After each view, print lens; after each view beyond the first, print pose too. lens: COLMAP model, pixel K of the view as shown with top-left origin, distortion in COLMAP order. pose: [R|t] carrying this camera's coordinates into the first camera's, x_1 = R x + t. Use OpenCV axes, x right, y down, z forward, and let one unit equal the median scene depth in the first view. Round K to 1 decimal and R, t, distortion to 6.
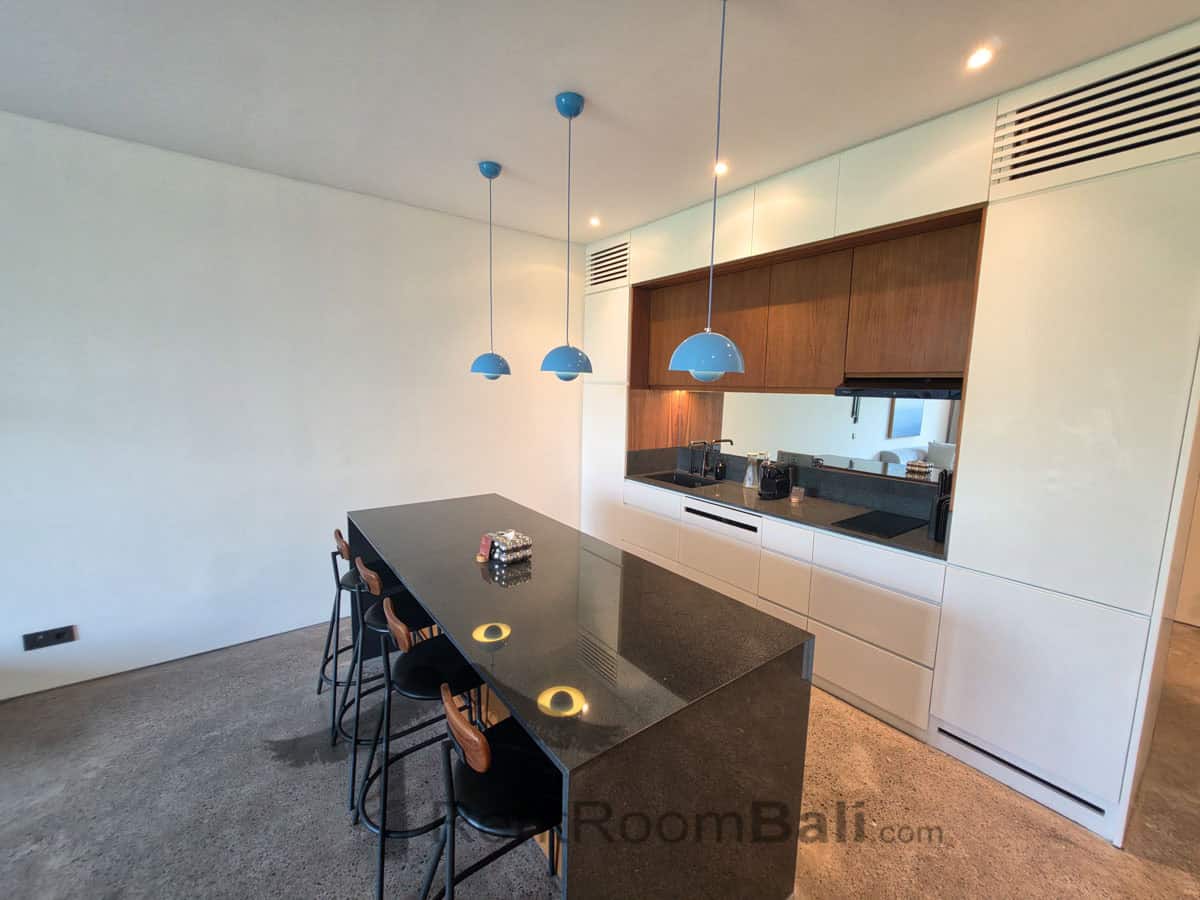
lens RADIAL K [[484.7, 0, 600.0], [0, 484.7, 450.0], [0, 0, 1]] dist [0.000267, 0.000140]
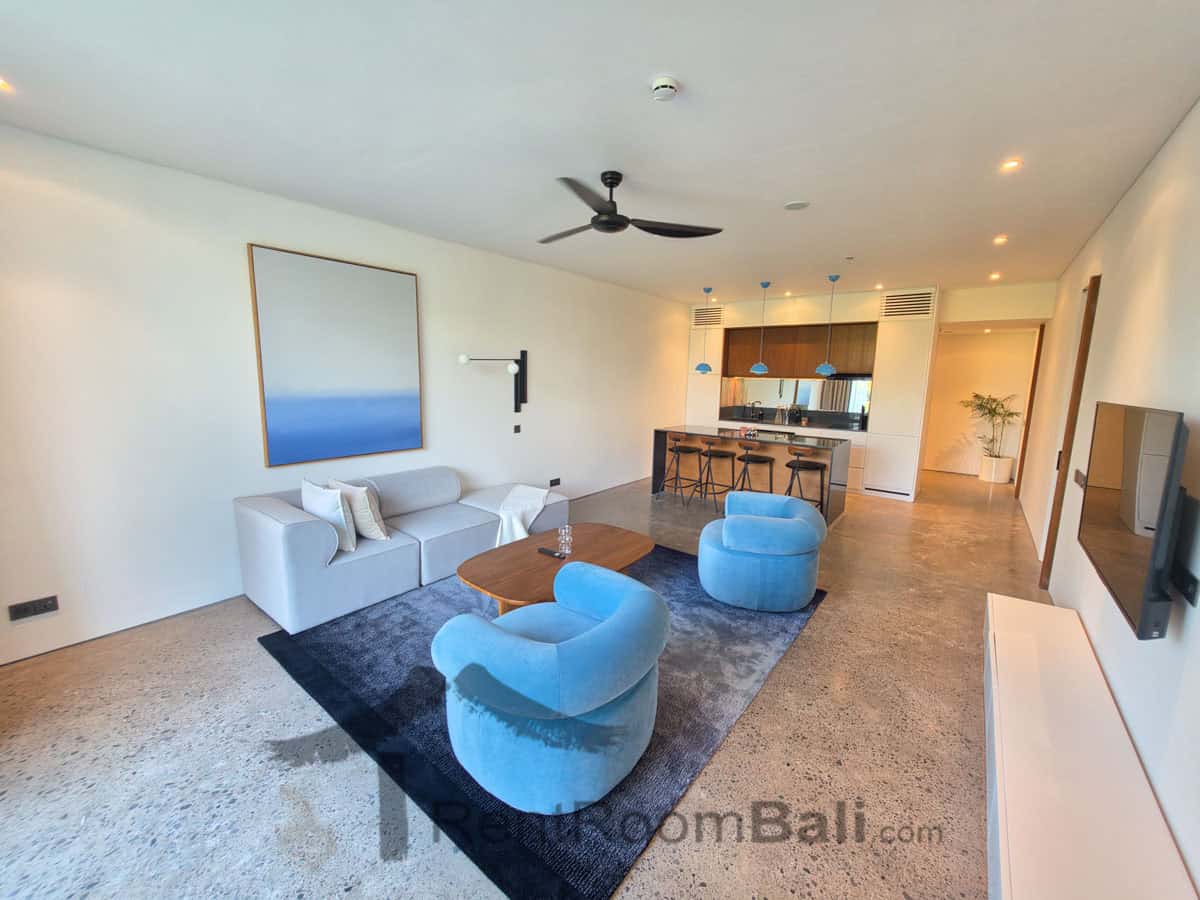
lens RADIAL K [[477.6, 0, 597.3], [0, 477.6, 449.5], [0, 0, 1]] dist [0.000638, 0.000056]
pose [[0.974443, -0.044742, 0.220134, -1.432168], [0.036194, 0.998432, 0.042713, 0.121139], [-0.221700, -0.033654, 0.974534, -1.394717]]
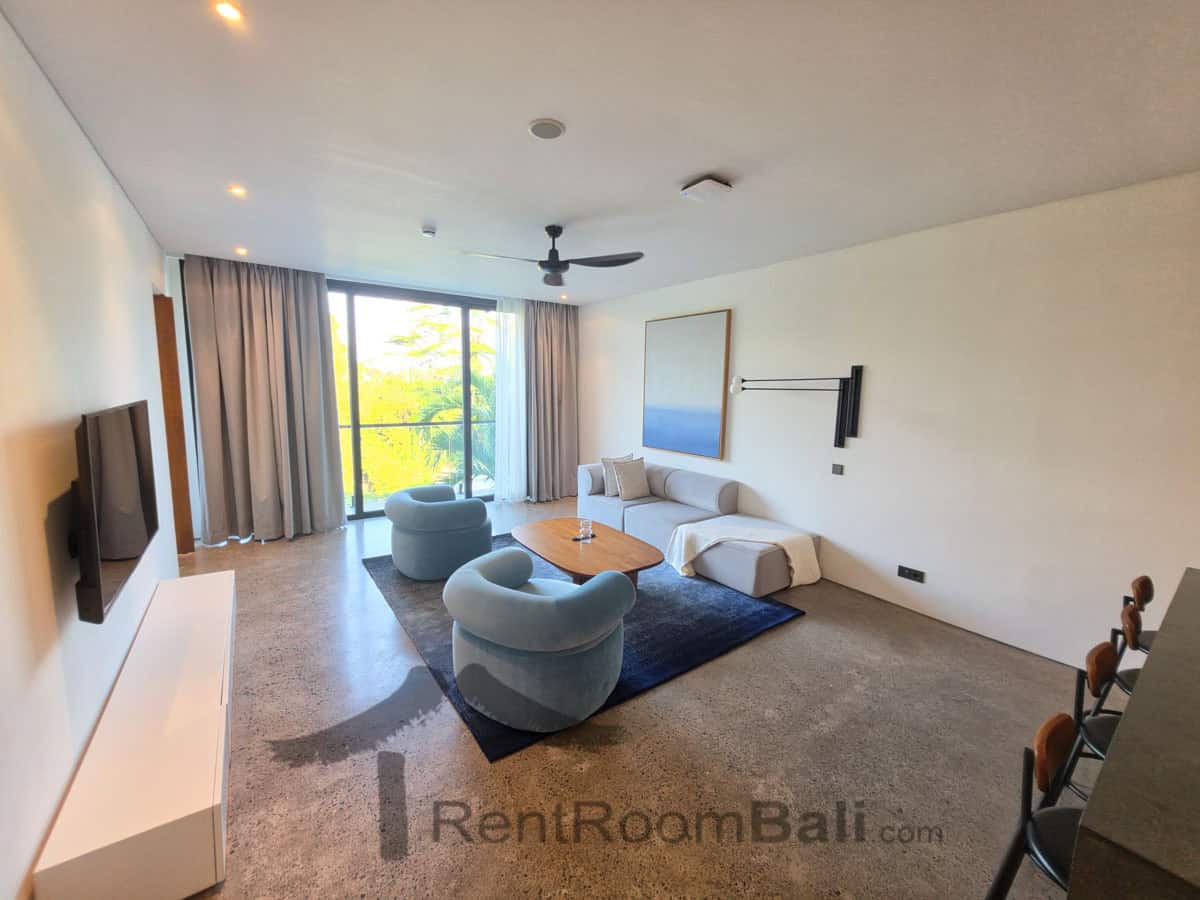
lens RADIAL K [[477.6, 0, 597.3], [0, 477.6, 449.5], [0, 0, 1]] dist [0.000638, 0.000056]
pose [[-0.042292, 0.104978, -0.993575, 0.349815], [-0.143330, 0.983541, 0.110018, -0.021017], [0.988771, 0.147062, -0.026550, 0.007740]]
